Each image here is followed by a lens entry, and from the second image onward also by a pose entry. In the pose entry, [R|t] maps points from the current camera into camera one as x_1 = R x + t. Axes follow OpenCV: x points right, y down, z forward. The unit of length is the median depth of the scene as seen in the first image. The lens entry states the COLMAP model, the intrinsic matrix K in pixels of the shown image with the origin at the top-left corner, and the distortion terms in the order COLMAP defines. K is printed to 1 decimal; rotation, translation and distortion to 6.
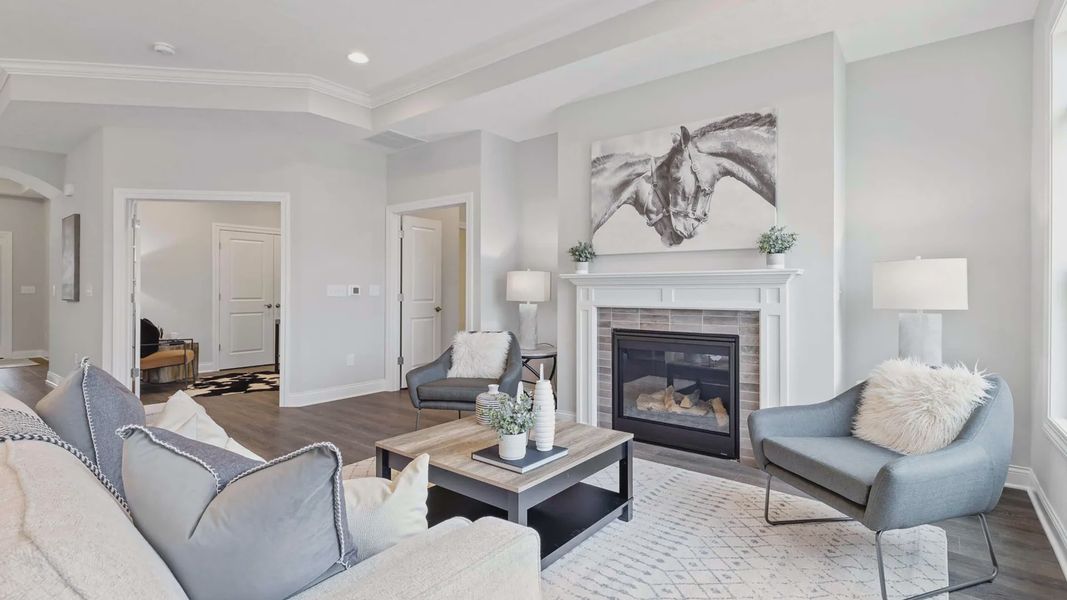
lens RADIAL K [[499.9, 0, 533.5], [0, 499.9, 300.0], [0, 0, 1]] dist [0.002015, 0.000462]
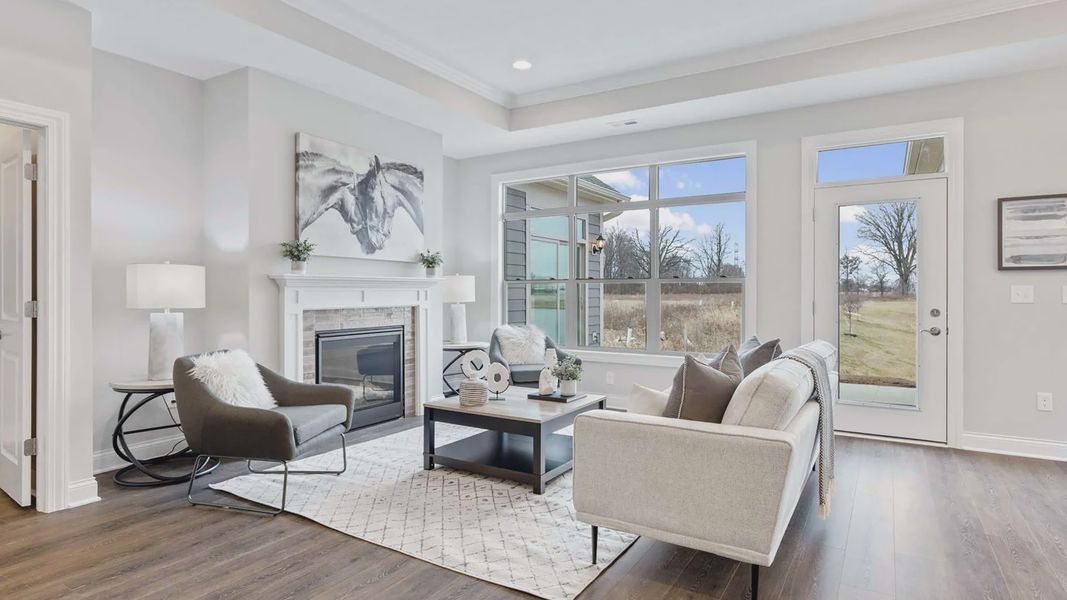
lens RADIAL K [[570.6, 0, 533.5], [0, 570.6, 300.0], [0, 0, 1]] dist [-0.002958, -0.000389]
pose [[-0.114280, -0.021278, 0.993221, -1.091047], [0.011851, 0.999670, 0.022780, -0.026843], [-0.993378, 0.014374, -0.113990, 0.769568]]
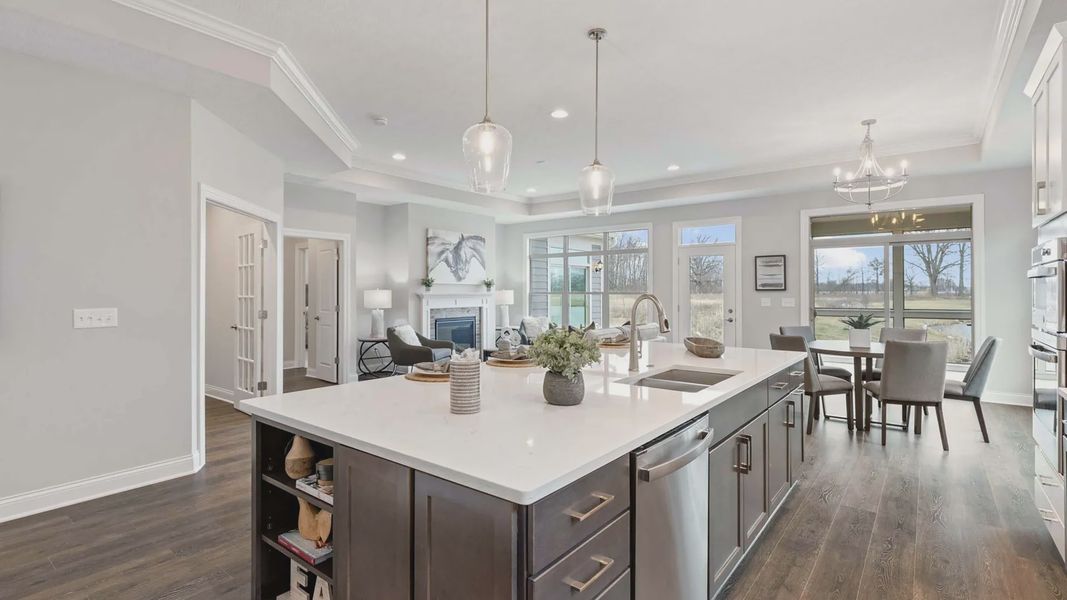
lens RADIAL K [[499.9, 0, 533.5], [0, 499.9, 300.0], [0, 0, 1]] dist [0.002015, 0.000462]
pose [[-0.001105, -0.023987, 0.999712, -2.137569], [0.013950, 0.999615, 0.024001, -0.072940], [-0.999902, 0.013972, -0.000770, 0.639700]]
